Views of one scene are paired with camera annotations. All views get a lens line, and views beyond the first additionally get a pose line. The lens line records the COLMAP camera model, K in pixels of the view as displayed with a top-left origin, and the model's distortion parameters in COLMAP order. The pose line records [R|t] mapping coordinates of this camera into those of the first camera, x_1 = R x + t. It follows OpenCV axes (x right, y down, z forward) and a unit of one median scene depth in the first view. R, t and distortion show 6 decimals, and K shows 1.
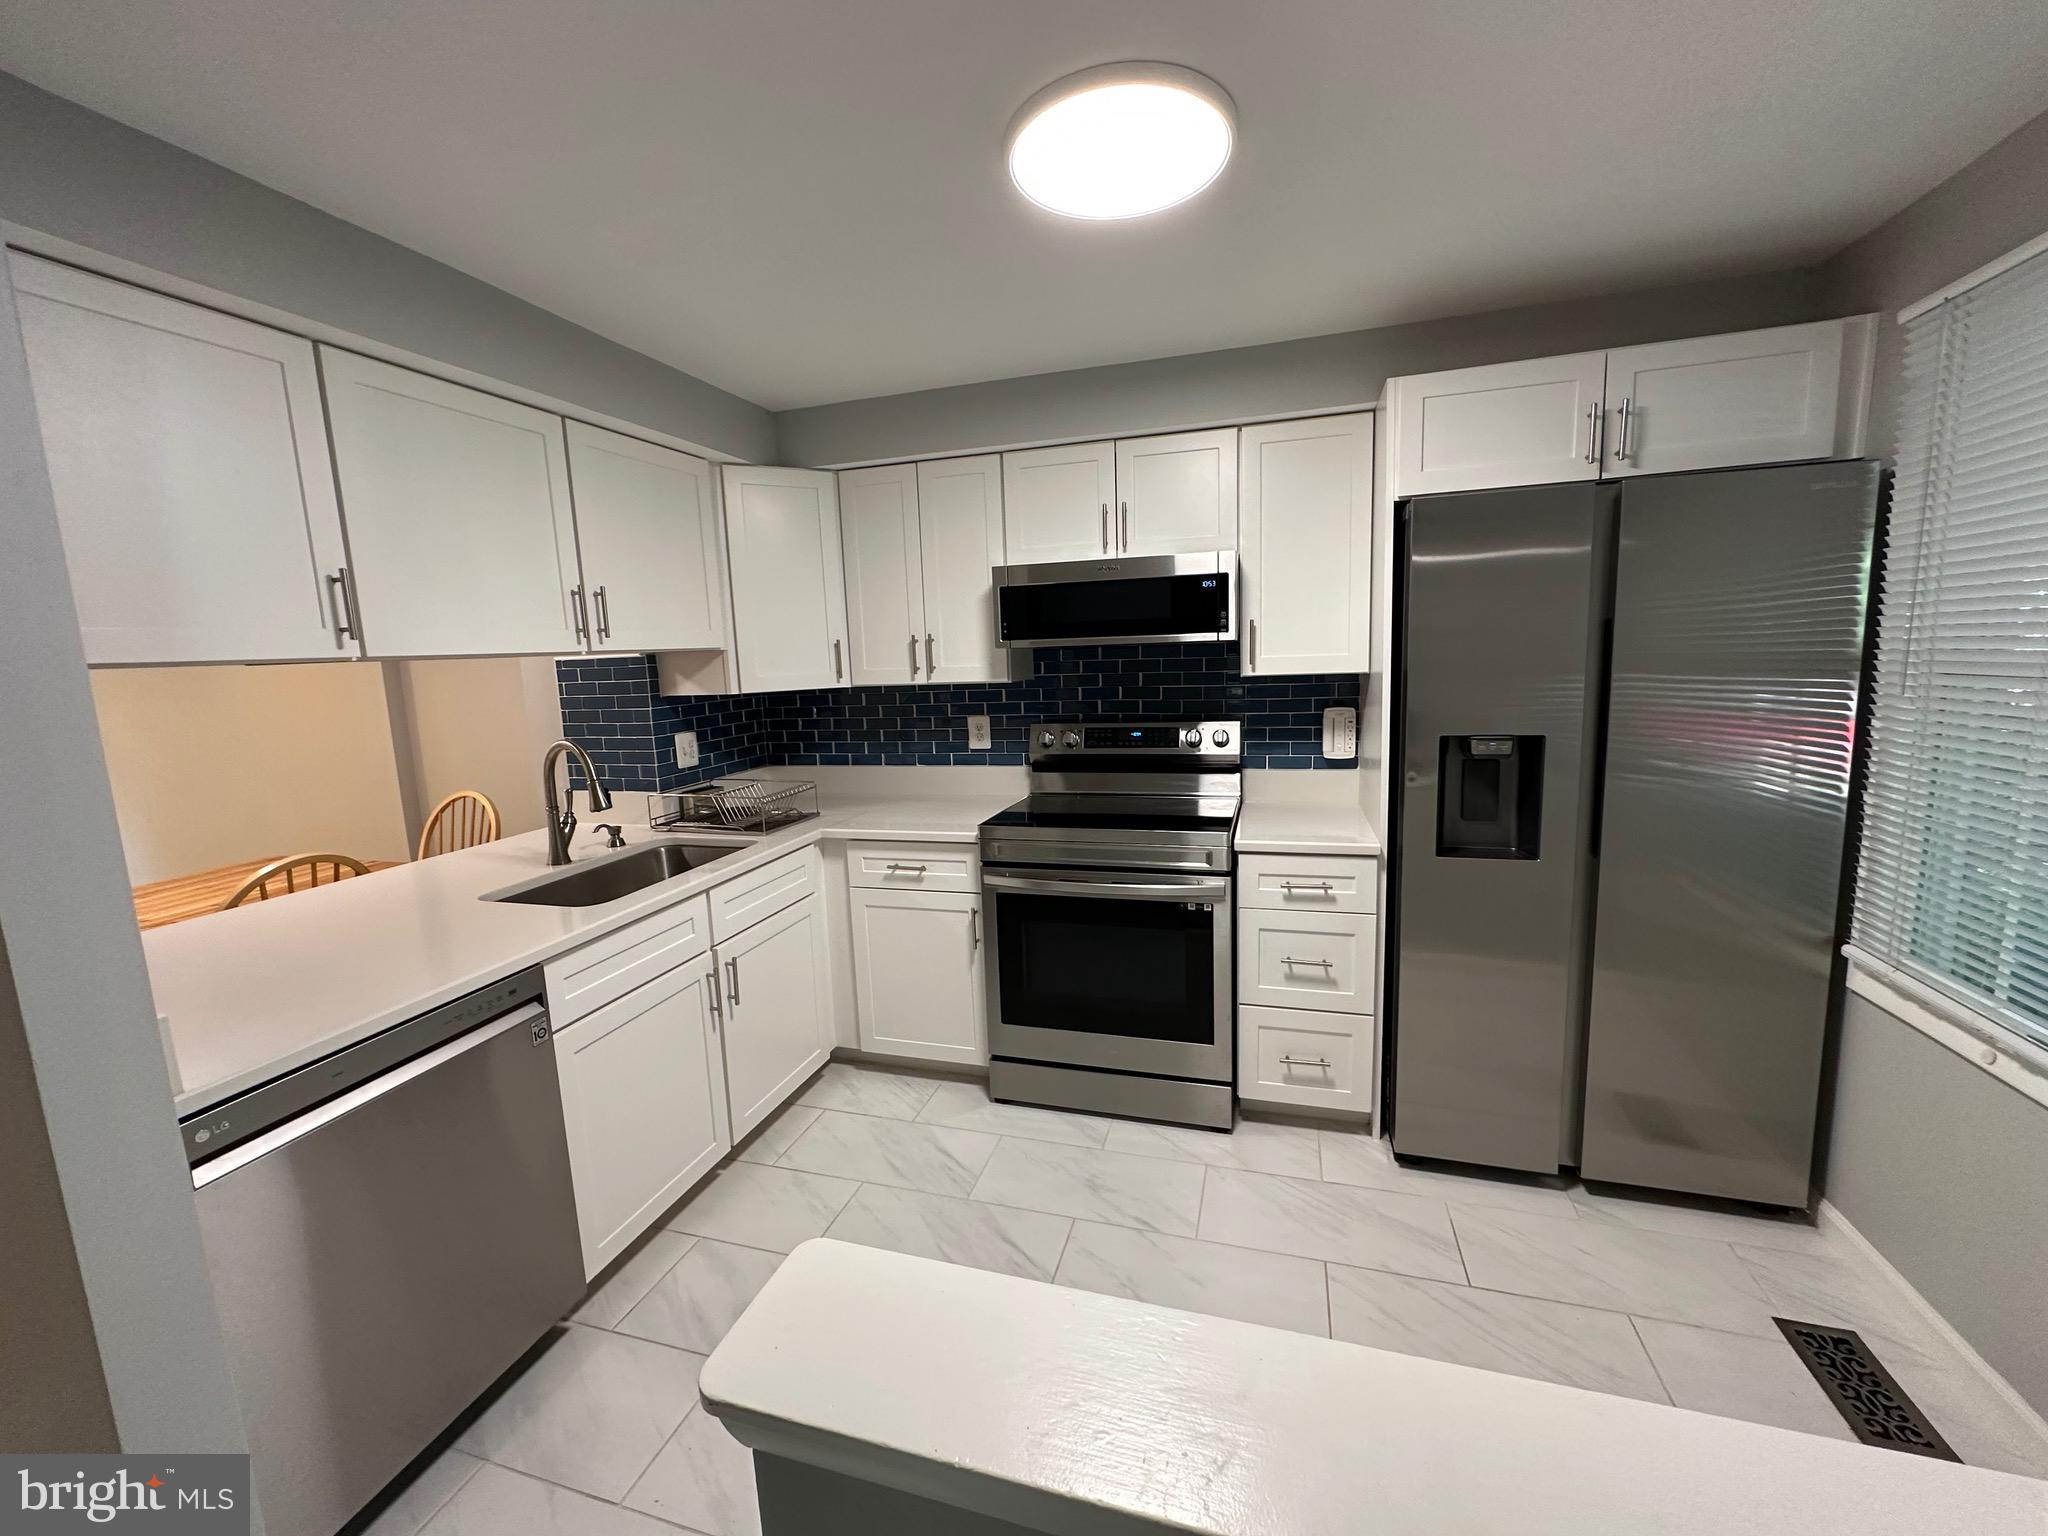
lens RADIAL K [[812.6, 0, 1027.5], [0, 812.6, 772.6], [0, 0, 1]] dist [-0.000332, -0.000426]
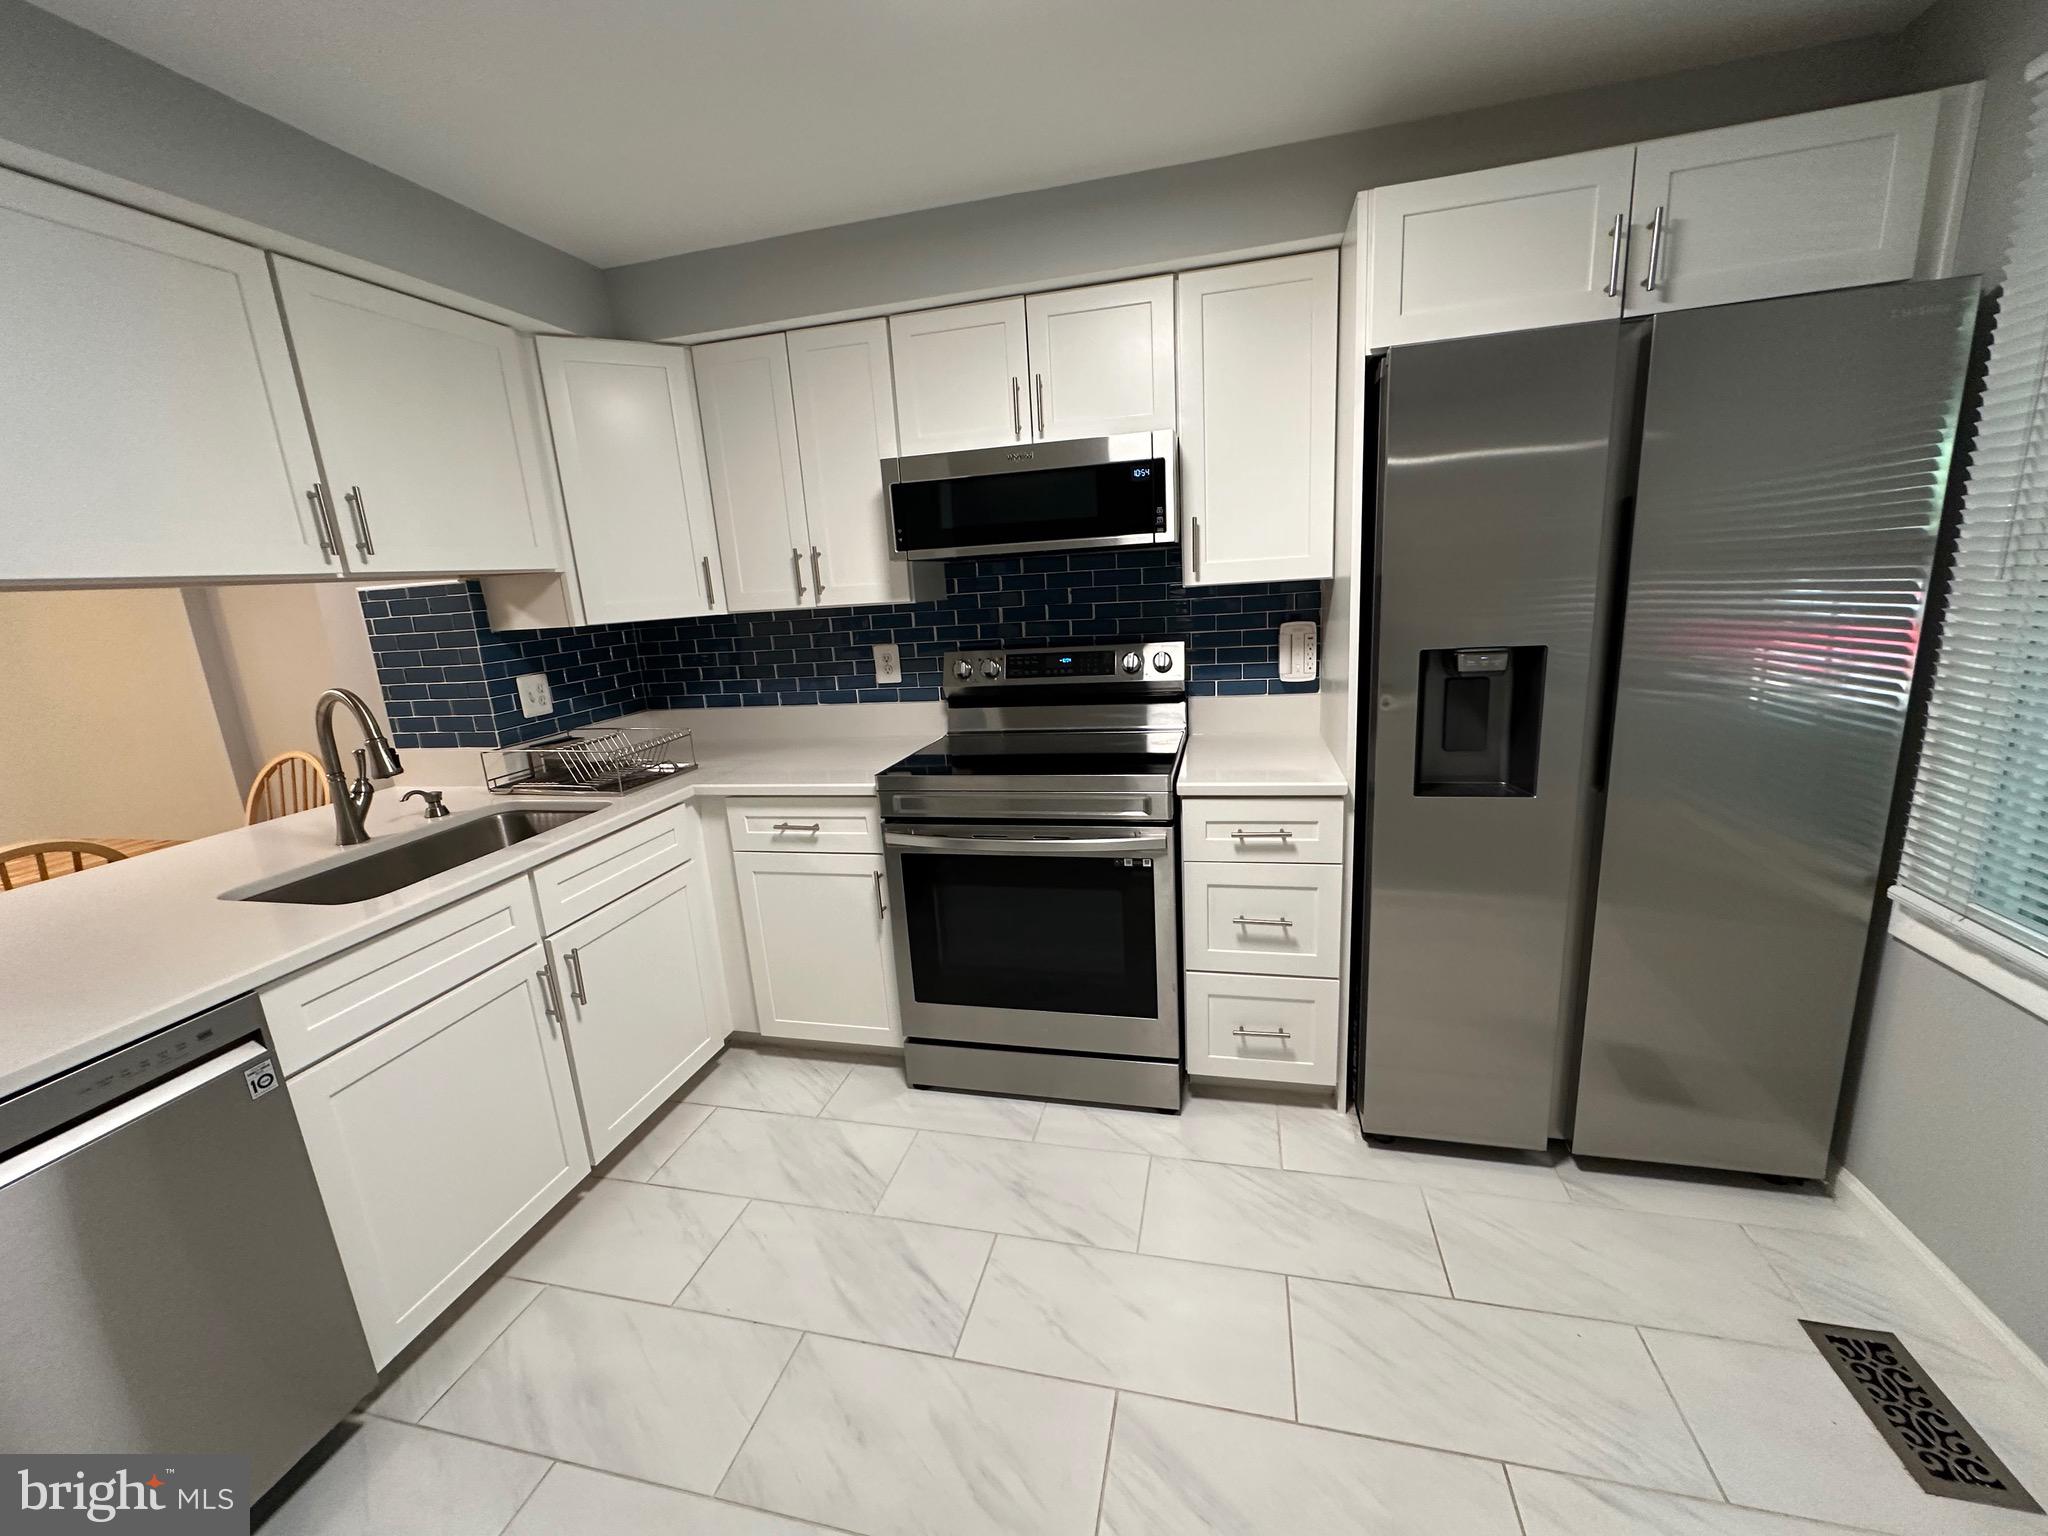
lens RADIAL K [[812.6, 0, 1024.8], [0, 812.6, 772.6], [0, 0, 1]] dist [-0.000332, -0.000426]
pose [[0.998381, -0.036430, 0.043687, 0.064960], [0.032605, 0.995824, 0.085273, -0.004933], [-0.046611, -0.083711, 0.995399, 0.181871]]
